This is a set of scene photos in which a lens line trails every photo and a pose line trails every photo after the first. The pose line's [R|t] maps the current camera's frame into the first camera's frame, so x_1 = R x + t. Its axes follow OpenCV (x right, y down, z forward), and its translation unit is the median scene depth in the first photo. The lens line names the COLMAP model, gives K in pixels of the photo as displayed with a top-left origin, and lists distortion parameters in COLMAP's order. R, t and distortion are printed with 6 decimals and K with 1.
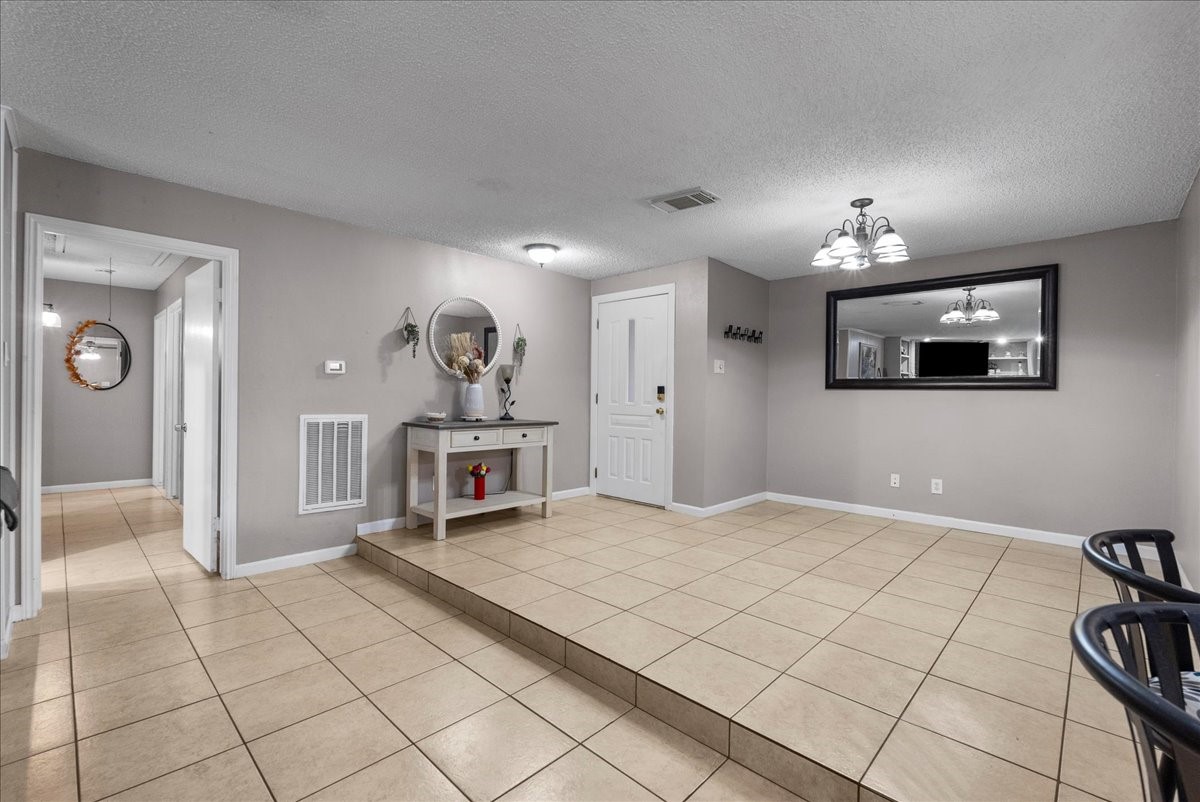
lens RADIAL K [[525.0, 0, 601.7], [0, 525.0, 394.9], [0, 0, 1]] dist [-0.007318, -0.000289]
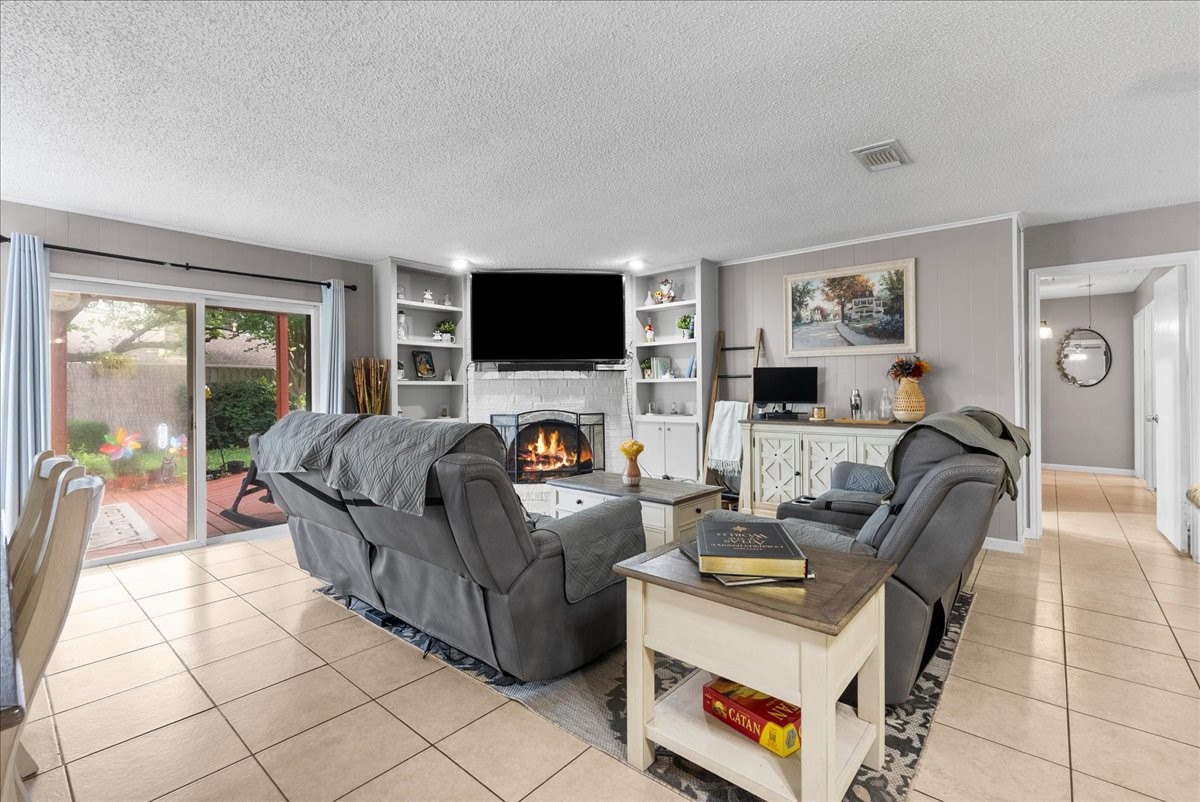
lens RADIAL K [[530.2, 0, 602.2], [0, 530.2, 388.6], [0, 0, 1]] dist [-0.004342, 0.000019]
pose [[0.057977, -0.012823, -0.998236, 0.198738], [0.005251, 0.999908, -0.012540, 0.005268], [0.998304, -0.004515, 0.058039, -0.187347]]
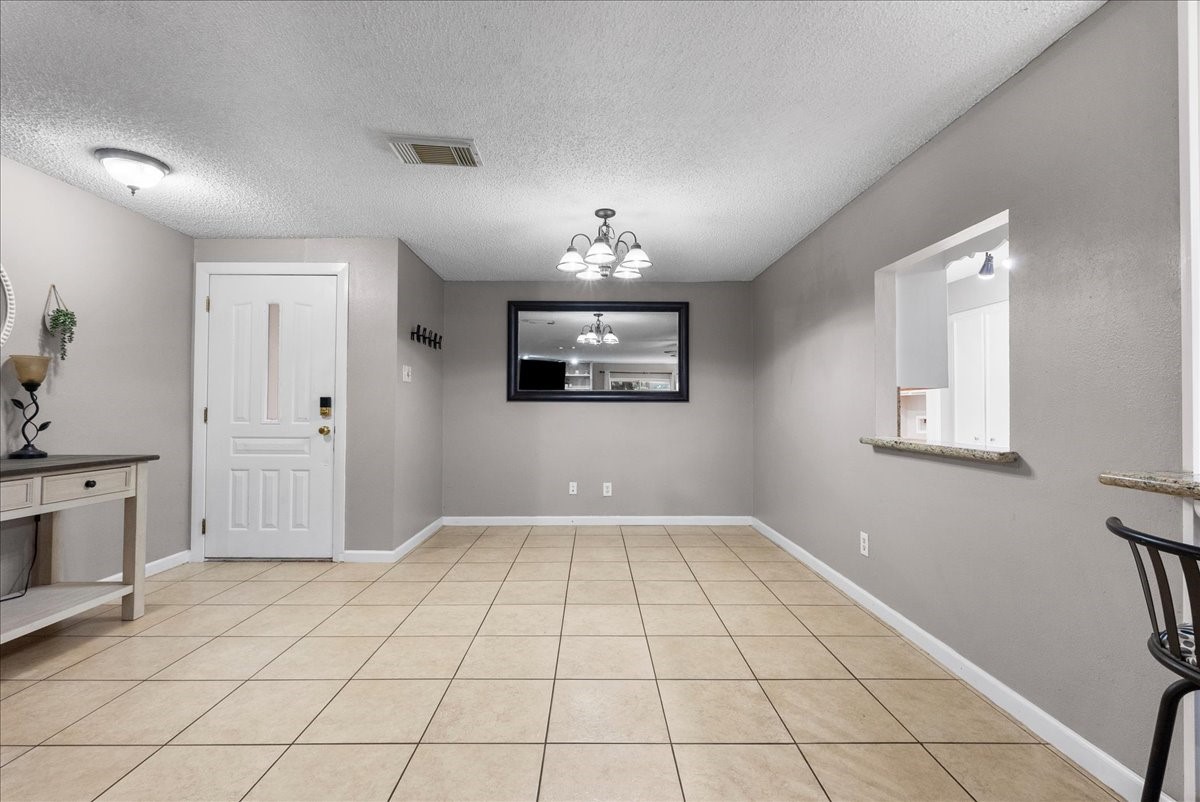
lens RADIAL K [[525.0, 0, 601.7], [0, 525.0, 394.9], [0, 0, 1]] dist [-0.007318, -0.000289]
pose [[0.713678, 0.007974, 0.700429, -0.134013], [0.007025, 0.999803, -0.018540, -0.003201], [-0.700439, 0.018152, 0.713482, 0.200207]]
